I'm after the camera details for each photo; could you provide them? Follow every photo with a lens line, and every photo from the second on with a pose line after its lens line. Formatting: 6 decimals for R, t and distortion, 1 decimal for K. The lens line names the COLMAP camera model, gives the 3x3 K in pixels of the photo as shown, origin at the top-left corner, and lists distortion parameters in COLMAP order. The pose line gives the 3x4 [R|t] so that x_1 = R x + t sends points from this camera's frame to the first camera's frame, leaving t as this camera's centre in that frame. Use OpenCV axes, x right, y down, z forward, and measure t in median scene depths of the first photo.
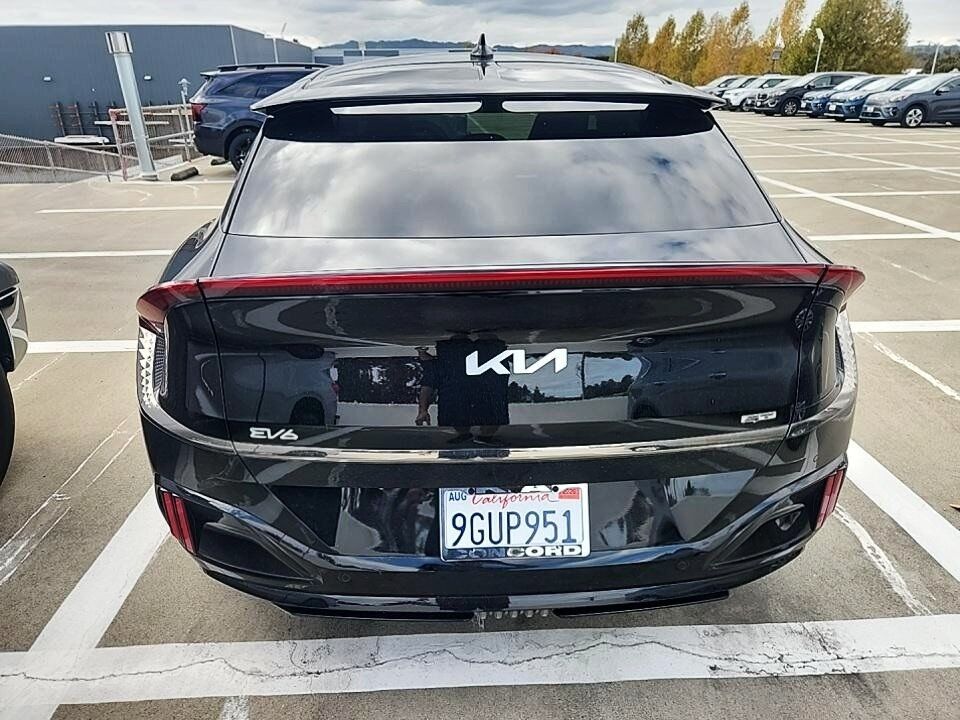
lens RADIAL K [[637.8, 0, 475.9], [0, 637.8, 358.8], [0, 0, 1]] dist [0.045534, -0.041081]
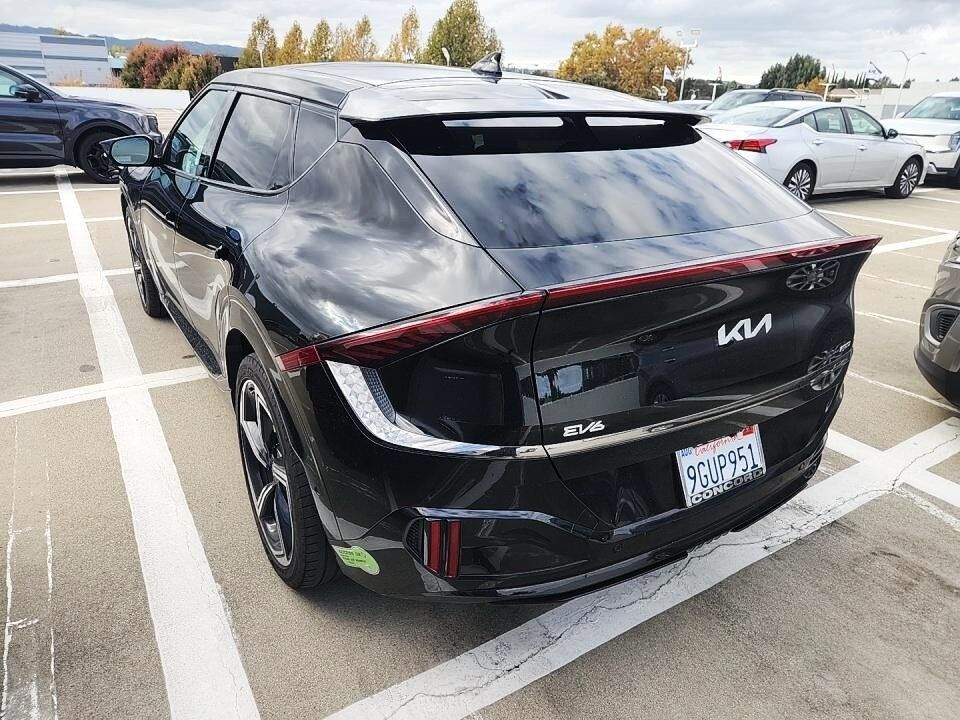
lens RADIAL K [[635.0, 0, 480.0], [0, 635.0, 360.0], [0, 0, 1]] dist [0.006794, -0.000478]
pose [[0.864337, -0.156139, 0.478061, -0.894793], [0.156127, 0.986924, 0.040060, -0.060233], [-0.478065, 0.040013, 0.877413, 0.143930]]
